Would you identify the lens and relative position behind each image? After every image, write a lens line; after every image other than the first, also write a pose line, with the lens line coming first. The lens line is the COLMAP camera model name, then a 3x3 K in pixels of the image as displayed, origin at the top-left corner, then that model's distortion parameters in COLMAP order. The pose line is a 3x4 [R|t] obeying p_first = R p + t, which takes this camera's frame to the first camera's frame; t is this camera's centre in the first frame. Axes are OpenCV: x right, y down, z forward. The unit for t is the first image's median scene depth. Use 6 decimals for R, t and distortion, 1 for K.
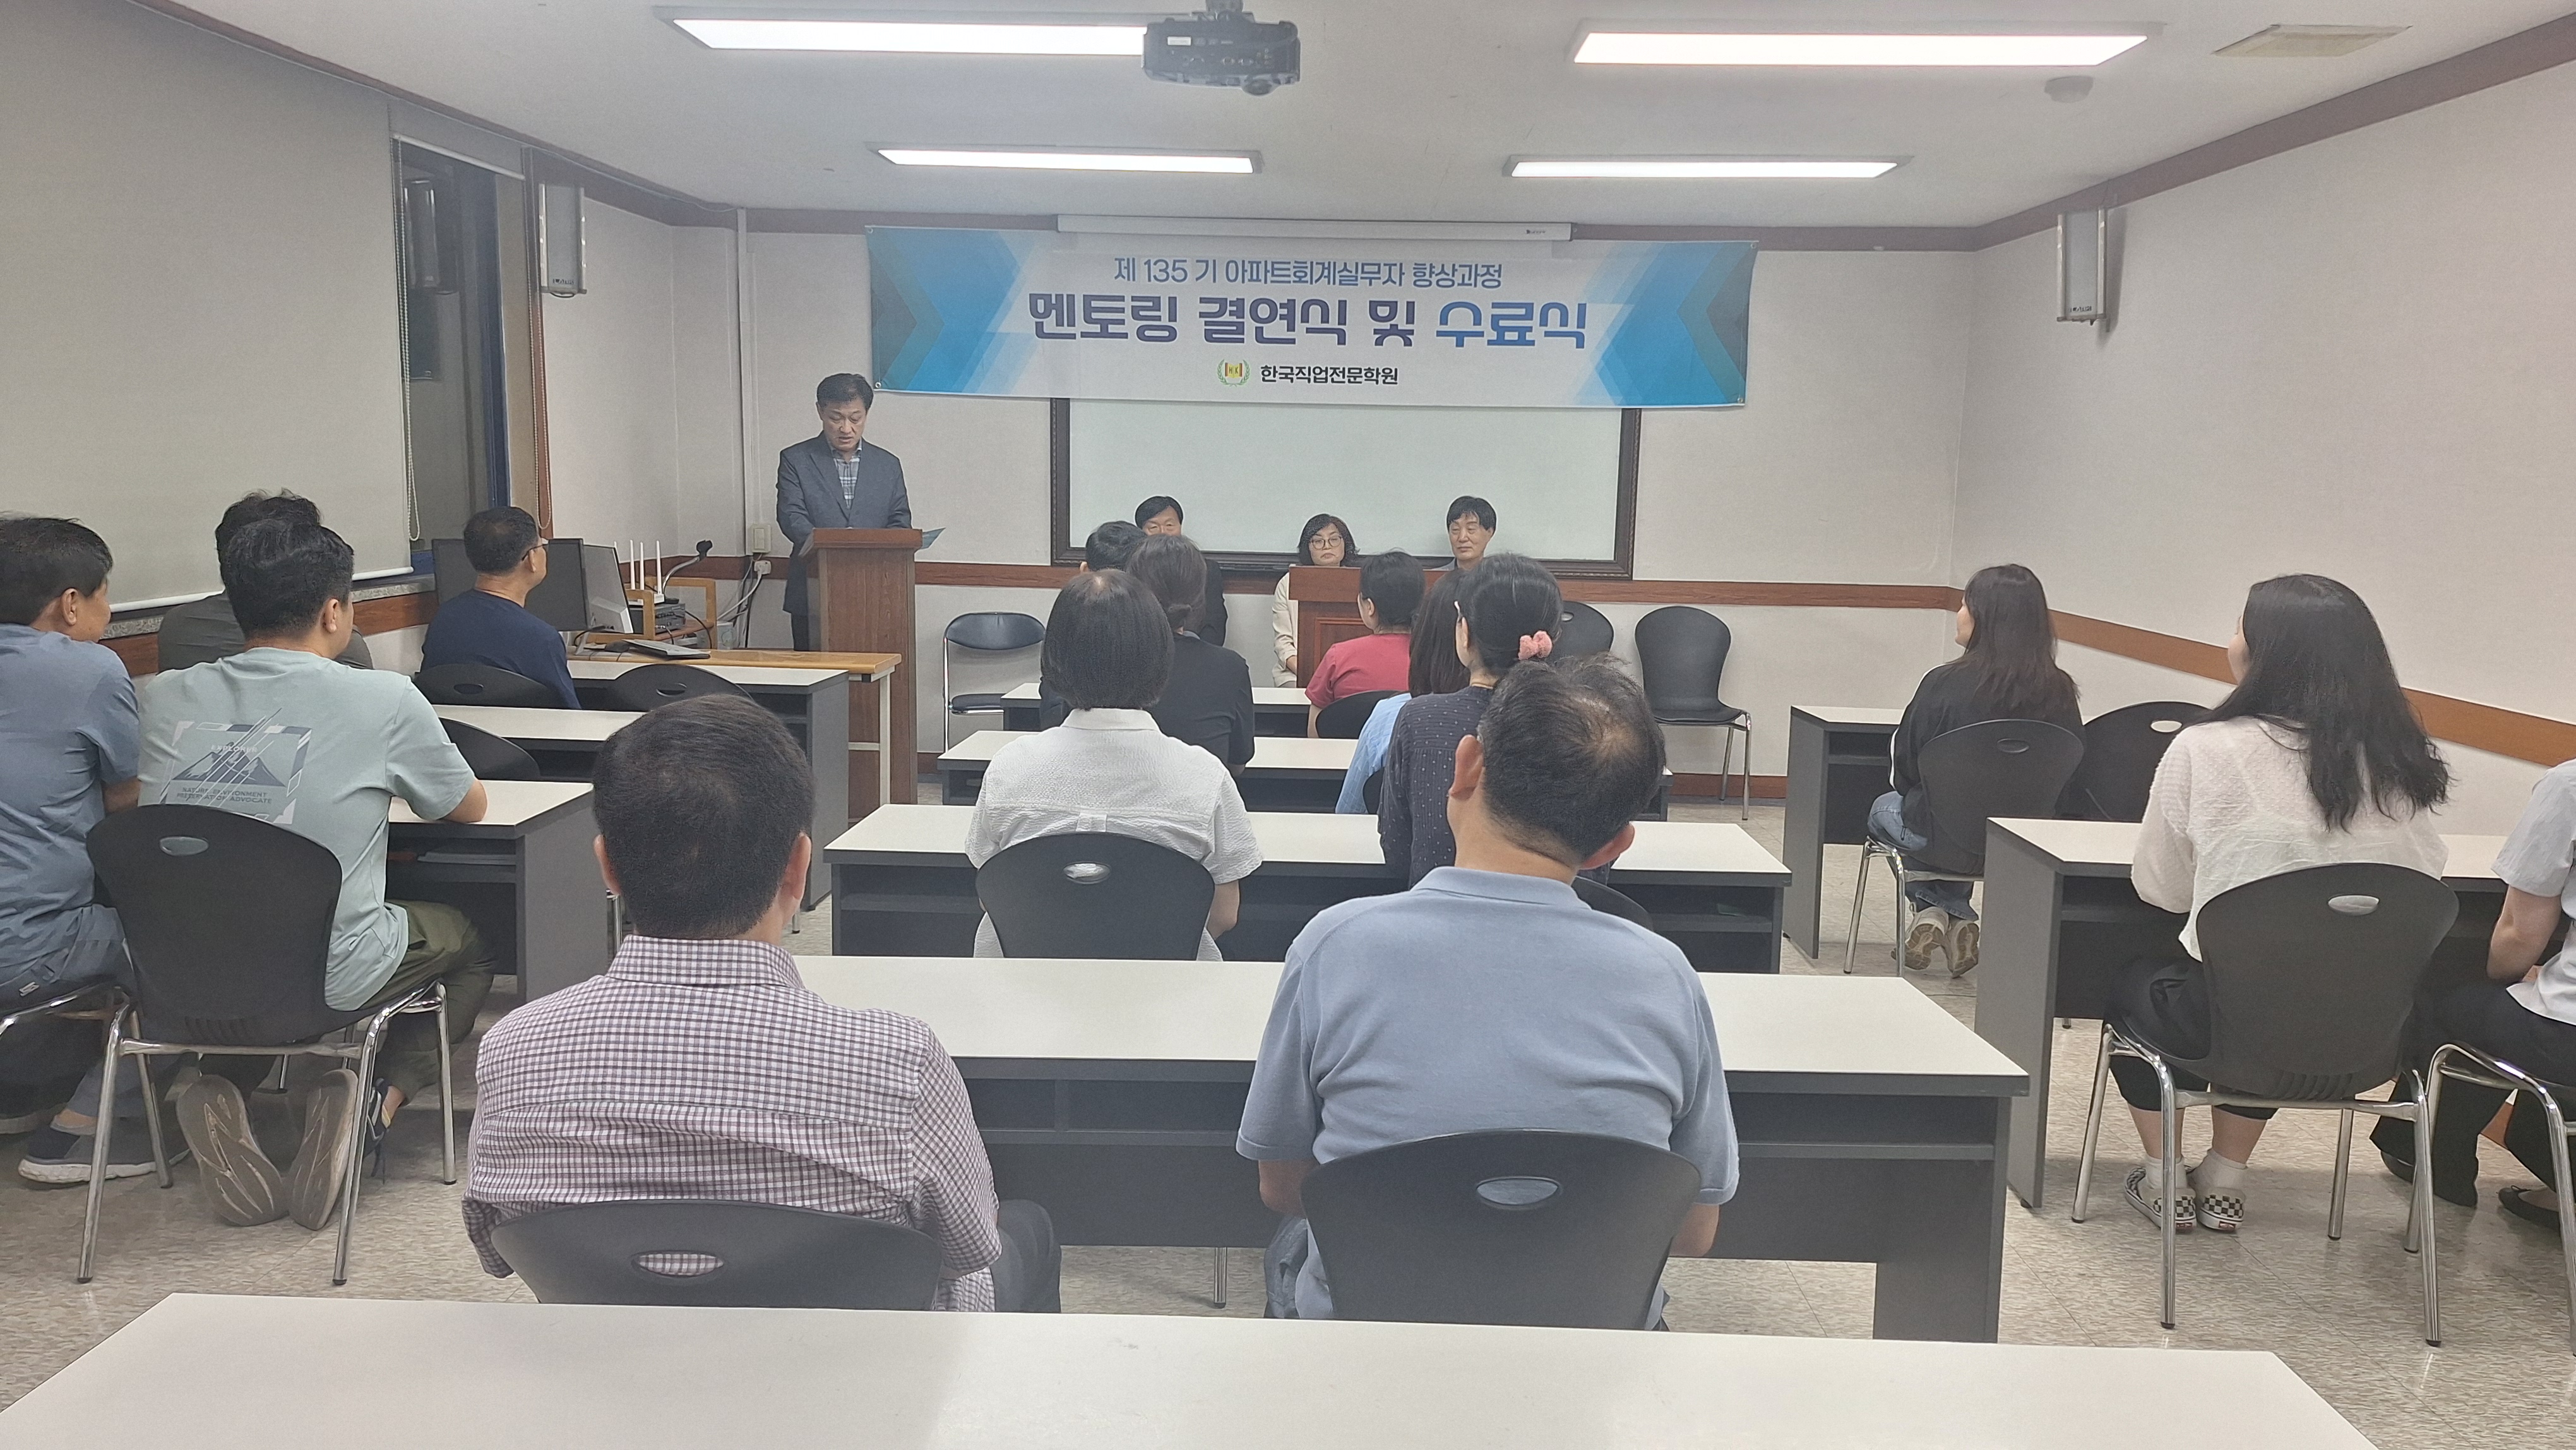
lens RADIAL K [[1730.2, 0, 1279.7], [0, 1730.2, 690.1], [0, 0, 1]] dist [0.103543, -0.090343]
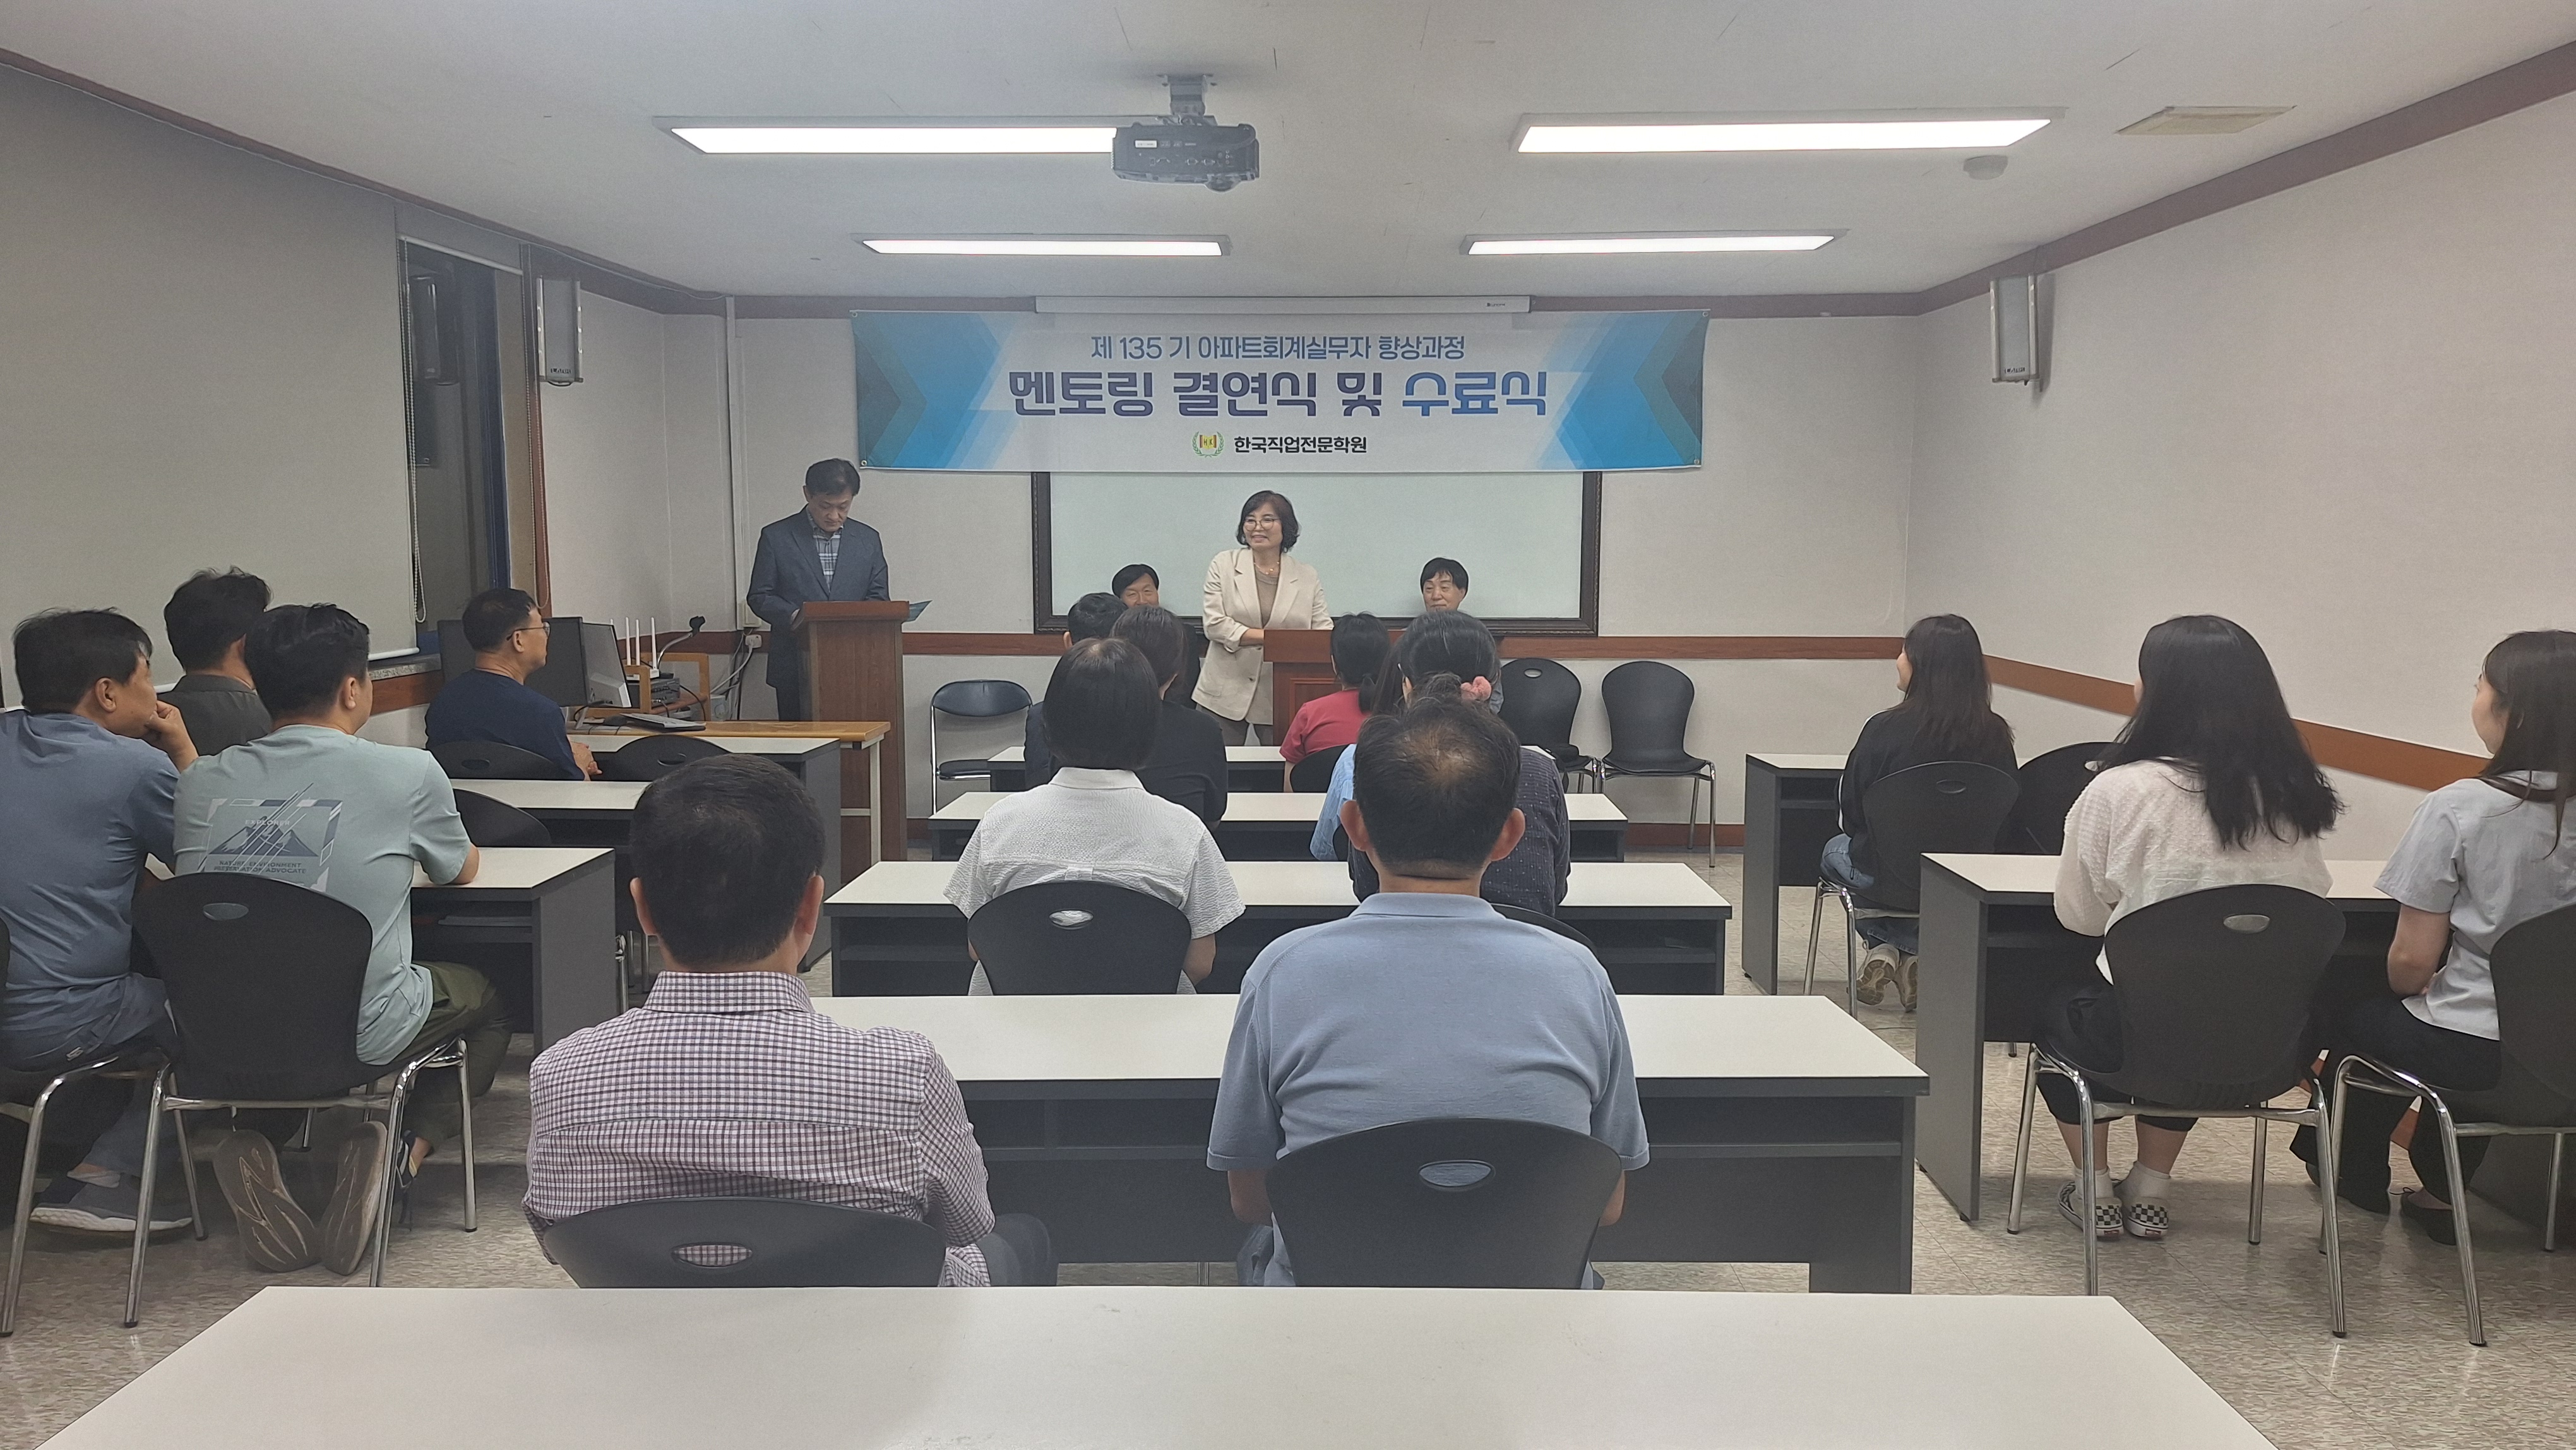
lens RADIAL K [[1706.3, 0, 1271.9], [0, 1706.3, 706.4], [0, 0, 1]] dist [0.112469, -0.098774]
pose [[0.999783, -0.019968, 0.005861, 0.002862], [0.020118, 0.999438, -0.026806, 0.001753], [-0.005323, 0.026919, 0.999623, -0.019227]]
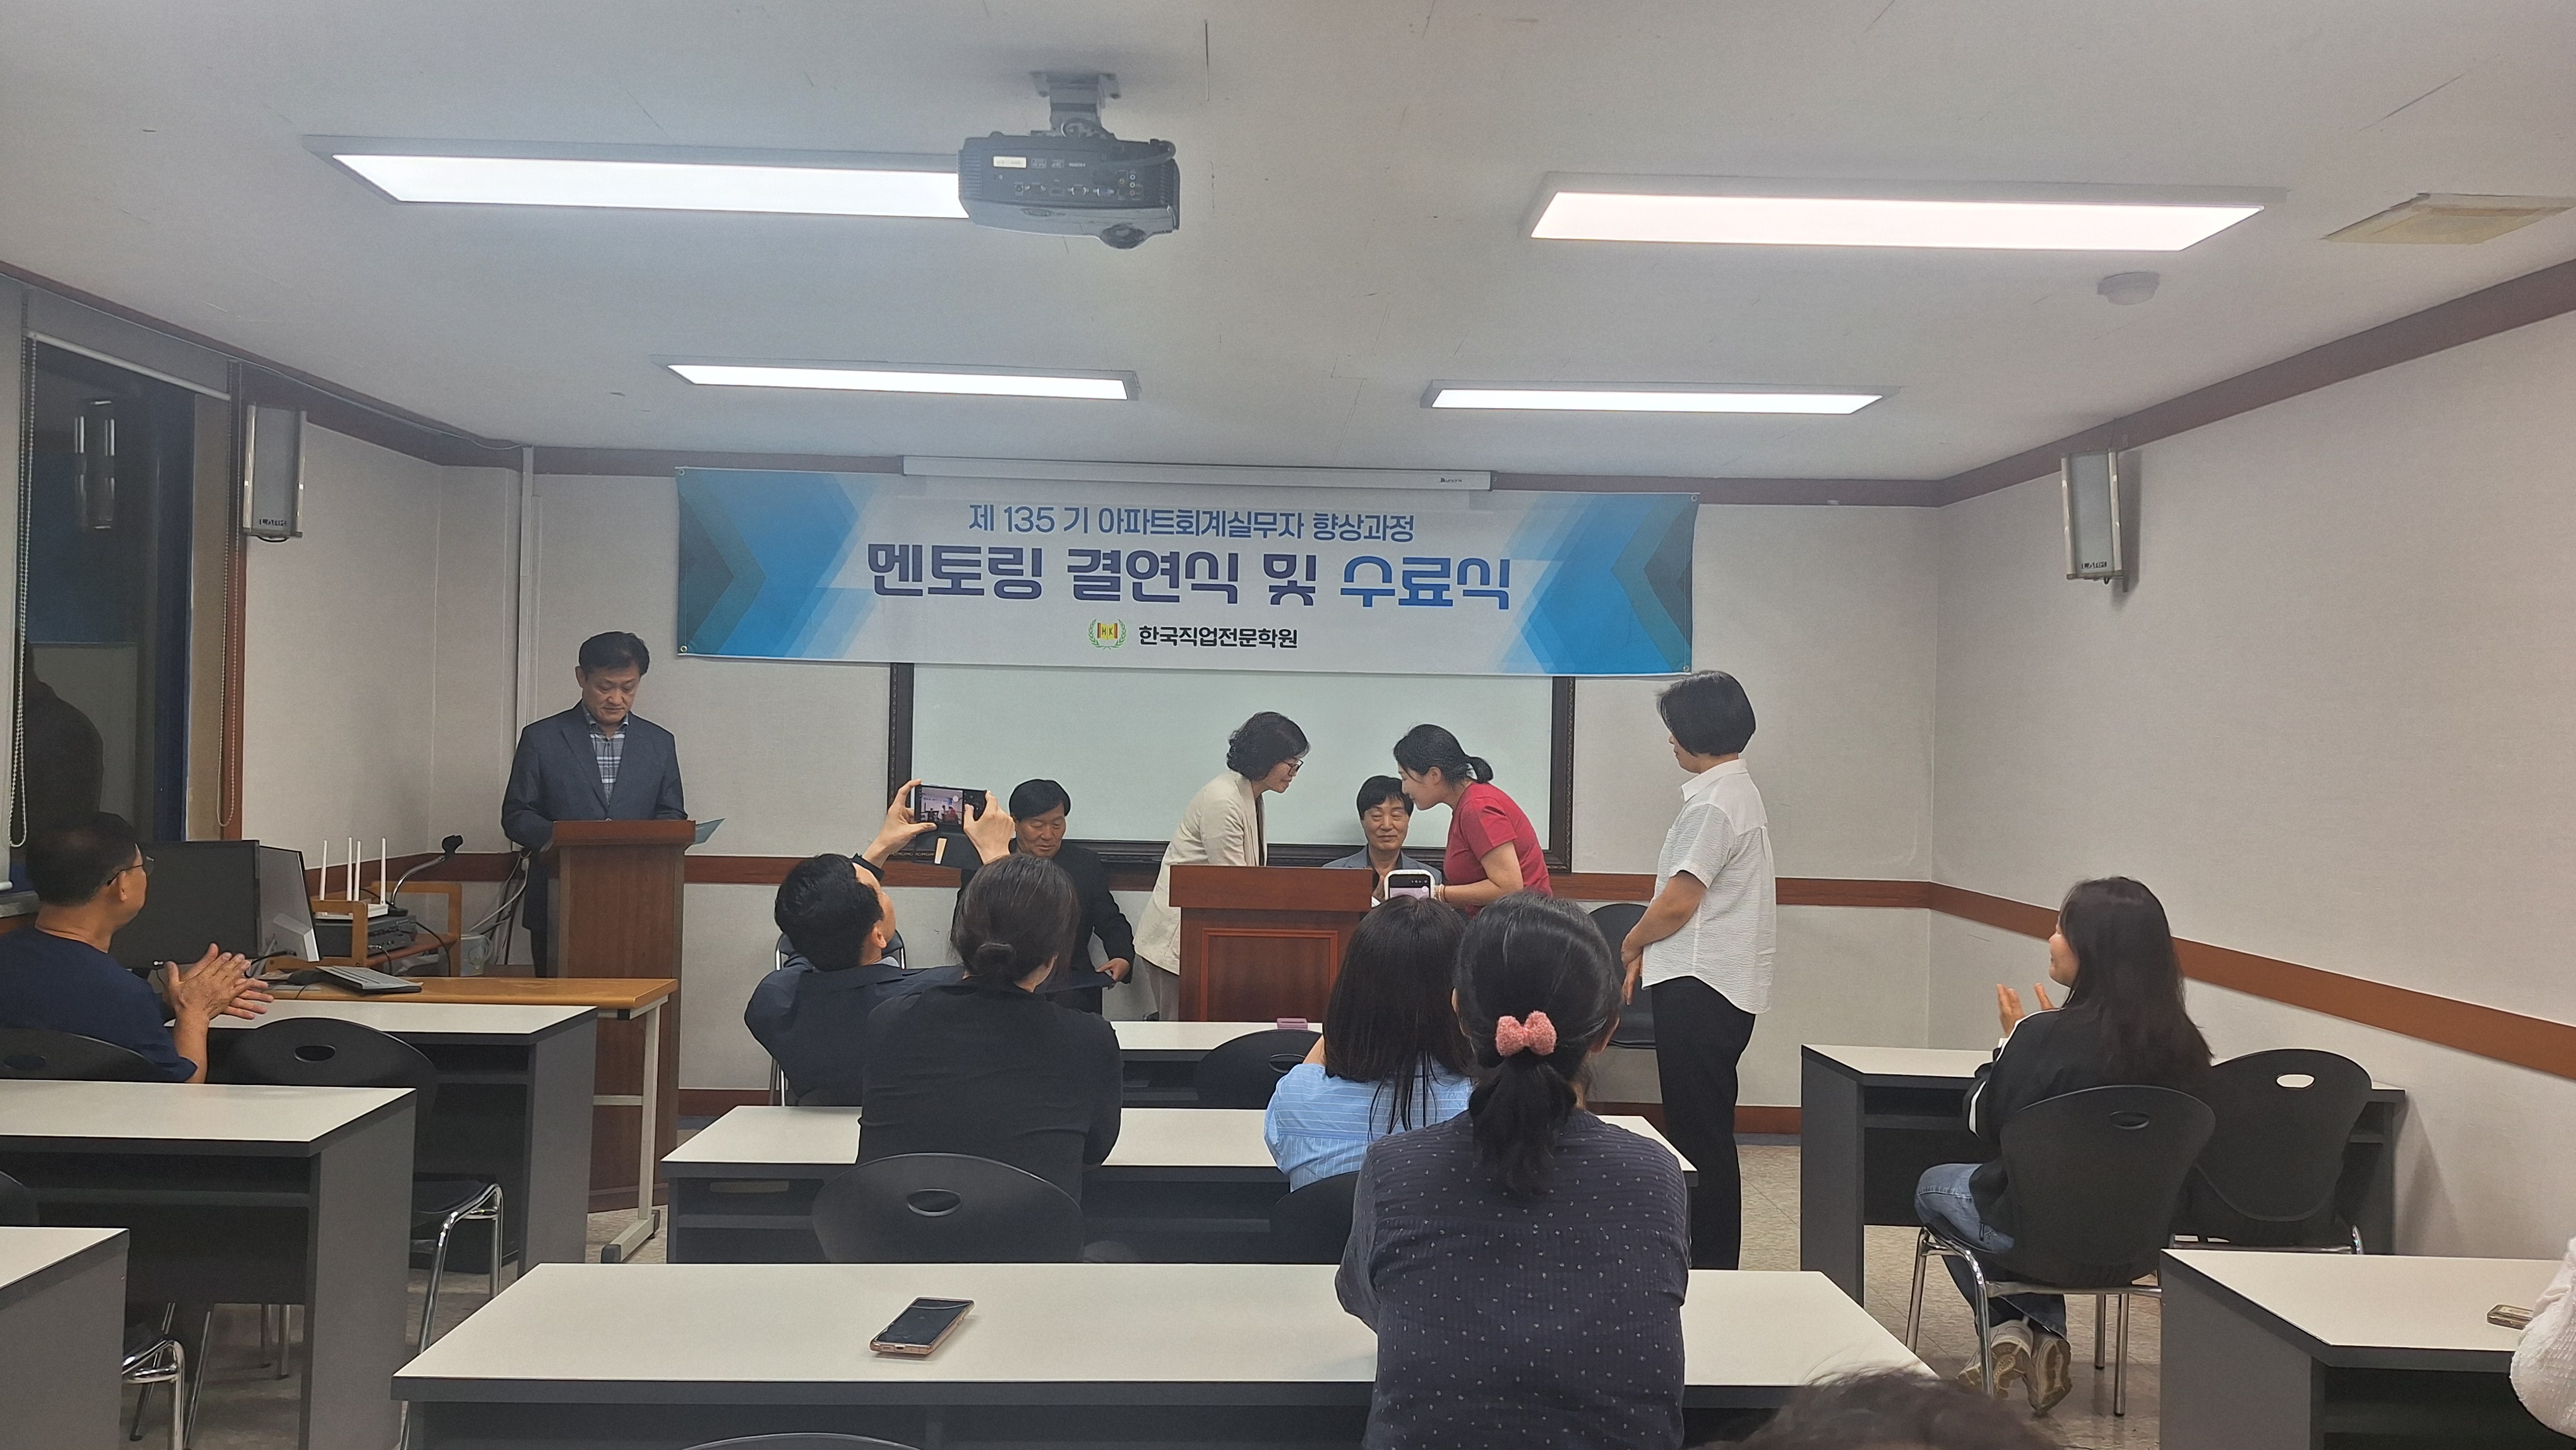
lens RADIAL K [[1848.5, 0, 1288.0], [0, 1848.5, 725.0], [0, 0, 1]] dist [0.127210, -0.190290]
pose [[0.997798, -0.000065, 0.066331, 0.002333], [0.009051, 0.990779, -0.135183, -0.015540], [-0.065711, 0.135486, 0.988598, 0.108469]]
